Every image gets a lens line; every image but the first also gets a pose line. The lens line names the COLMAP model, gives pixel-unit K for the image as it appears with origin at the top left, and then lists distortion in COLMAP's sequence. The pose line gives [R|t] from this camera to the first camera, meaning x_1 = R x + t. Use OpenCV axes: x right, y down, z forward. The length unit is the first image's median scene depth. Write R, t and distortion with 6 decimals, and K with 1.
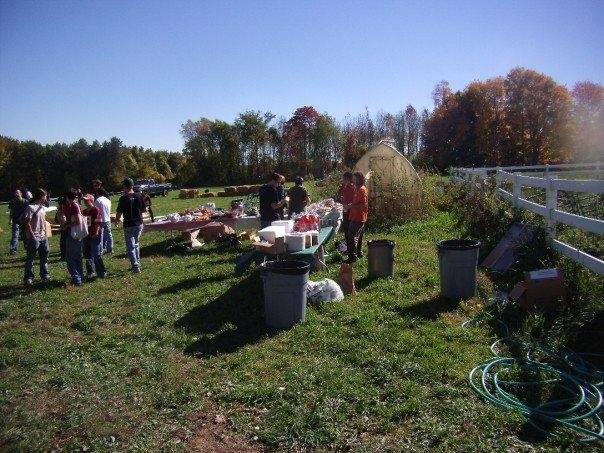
lens RADIAL K [[494.7, 0, 306.4], [0, 494.7, 226.0], [0, 0, 1]] dist [-0.192166, 0.186750]
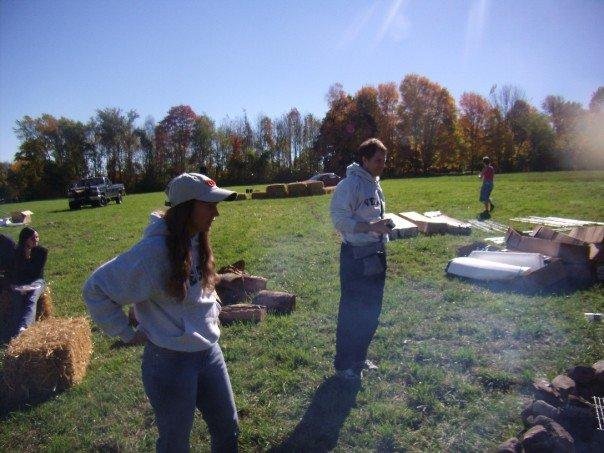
lens RADIAL K [[494.7, 0, 306.4], [0, 494.7, 226.0], [0, 0, 1]] dist [-0.192166, 0.186750]
pose [[0.923774, -0.031841, 0.381613, -0.122321], [0.041946, 0.998954, -0.018188, -0.002058], [-0.380634, 0.032809, 0.924143, 0.109546]]
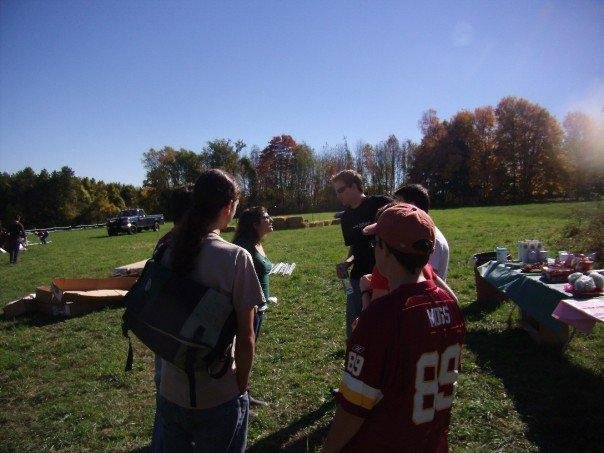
lens RADIAL K [[494.7, 0, 306.4], [0, 494.7, 226.0], [0, 0, 1]] dist [-0.192166, 0.186750]
pose [[0.994023, -0.000671, 0.109168, -0.052973], [0.008544, 0.997392, -0.071672, -0.003713], [-0.108835, 0.072176, 0.991436, 0.073192]]
